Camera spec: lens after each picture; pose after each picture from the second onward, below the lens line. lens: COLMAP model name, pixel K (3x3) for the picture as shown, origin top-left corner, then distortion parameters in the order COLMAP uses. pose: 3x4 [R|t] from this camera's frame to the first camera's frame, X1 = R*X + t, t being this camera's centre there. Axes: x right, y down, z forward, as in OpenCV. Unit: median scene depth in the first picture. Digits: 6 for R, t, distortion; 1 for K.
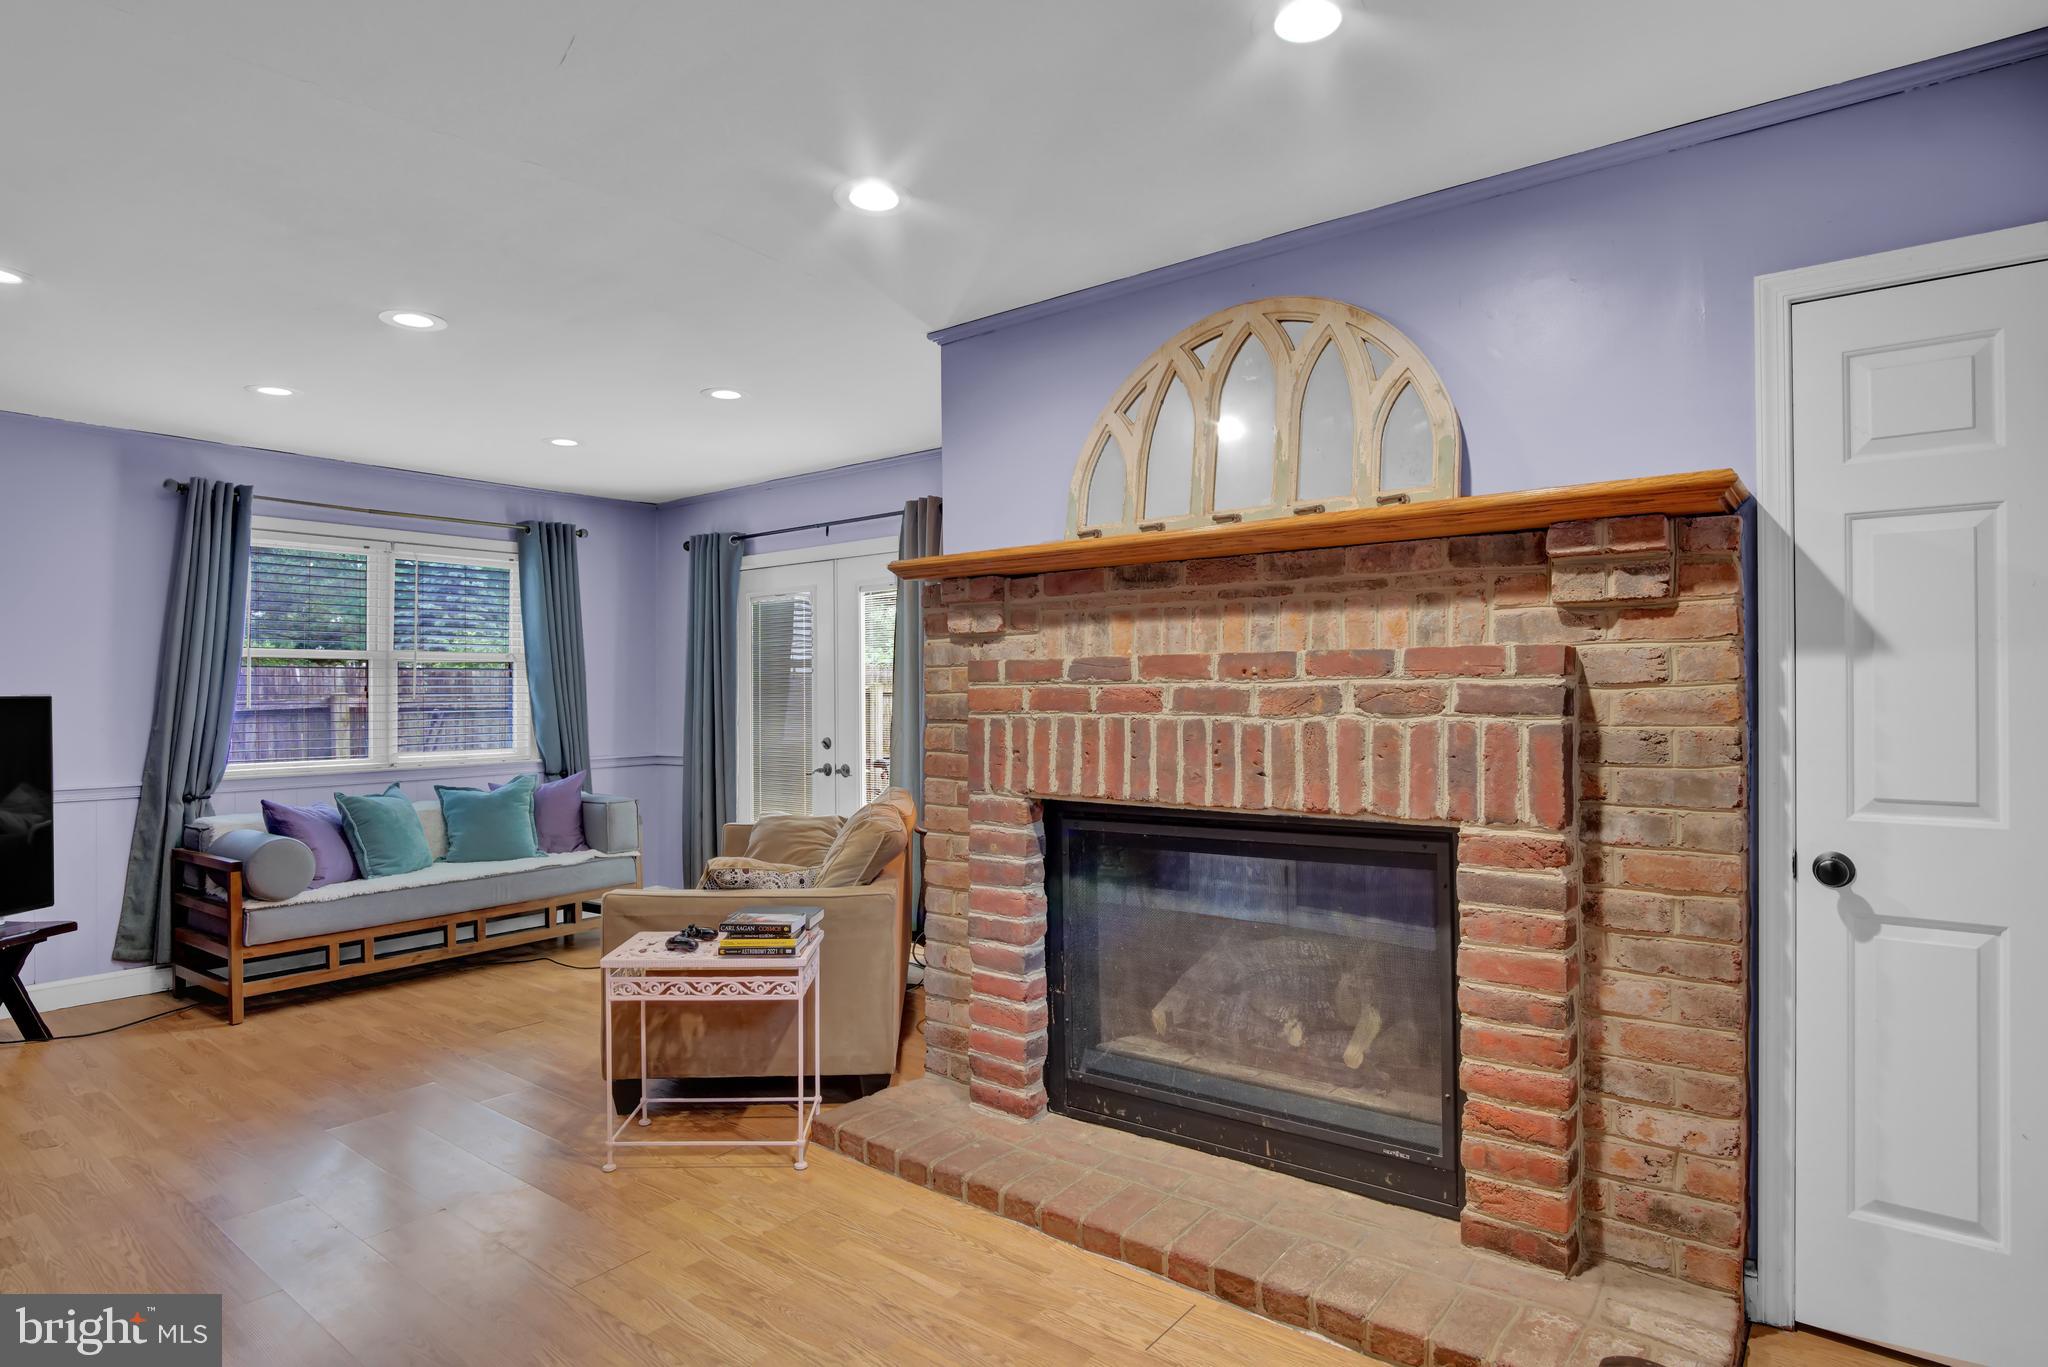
lens RADIAL K [[1113.5, 0, 1024.0], [0, 1113.5, 683.5], [0, 0, 1]] dist [-0.019095, 0.000966]
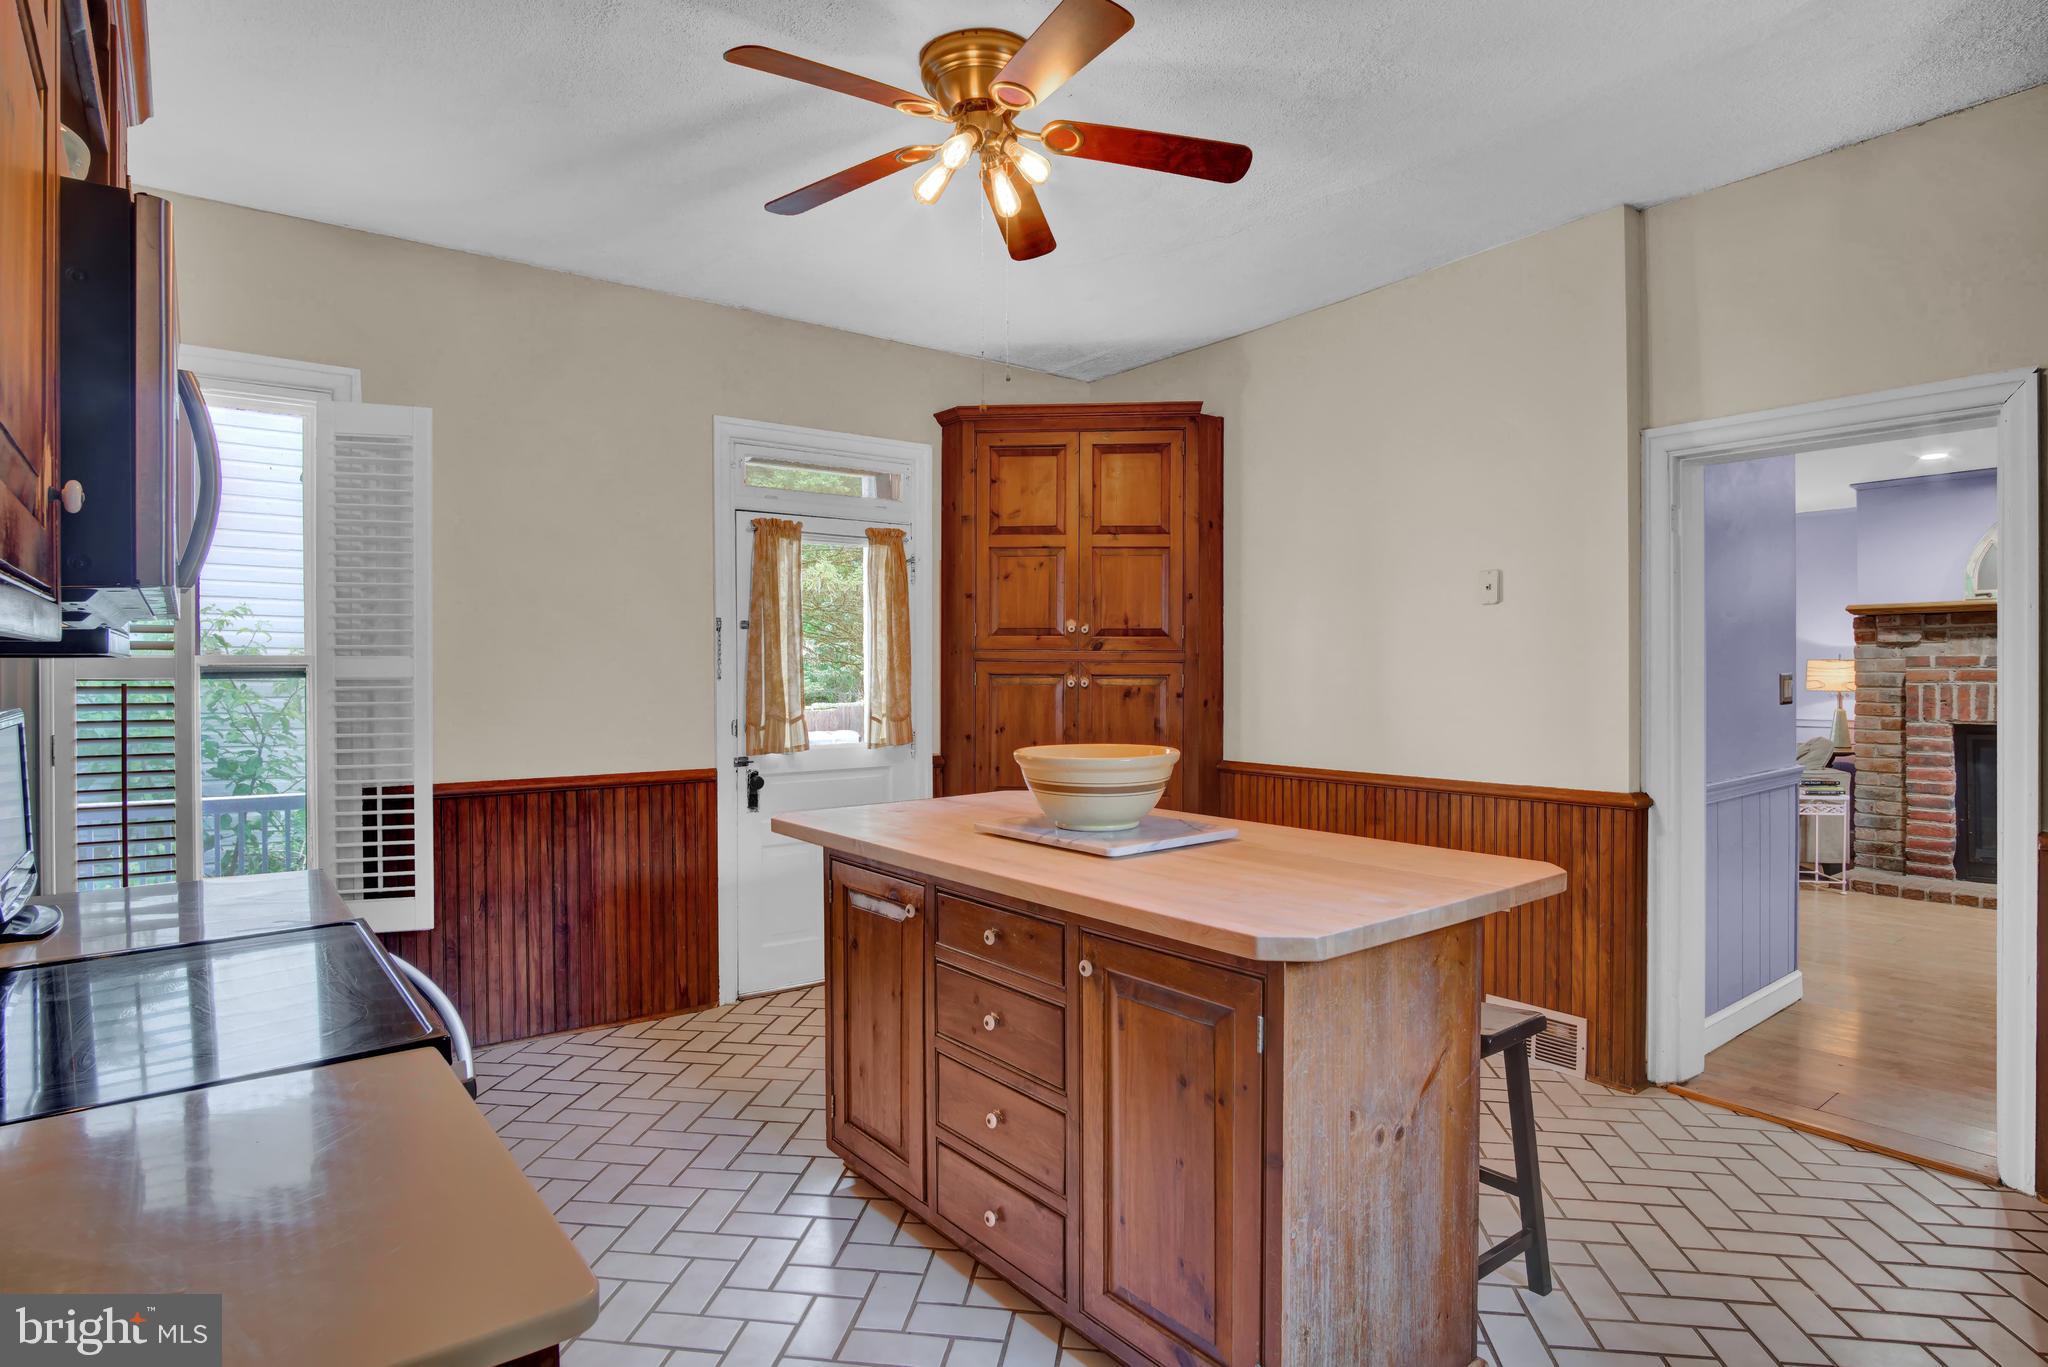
lens RADIAL K [[1093.6, 0, 1023.5], [0, 1093.6, 671.6], [0, 0, 1]] dist [-0.025318, -0.000643]
pose [[0.968205, 0.000451, -0.250159, -1.252651], [0.002284, 0.999941, 0.010640, -0.019592], [0.250149, -0.010873, 0.968146, -1.447884]]
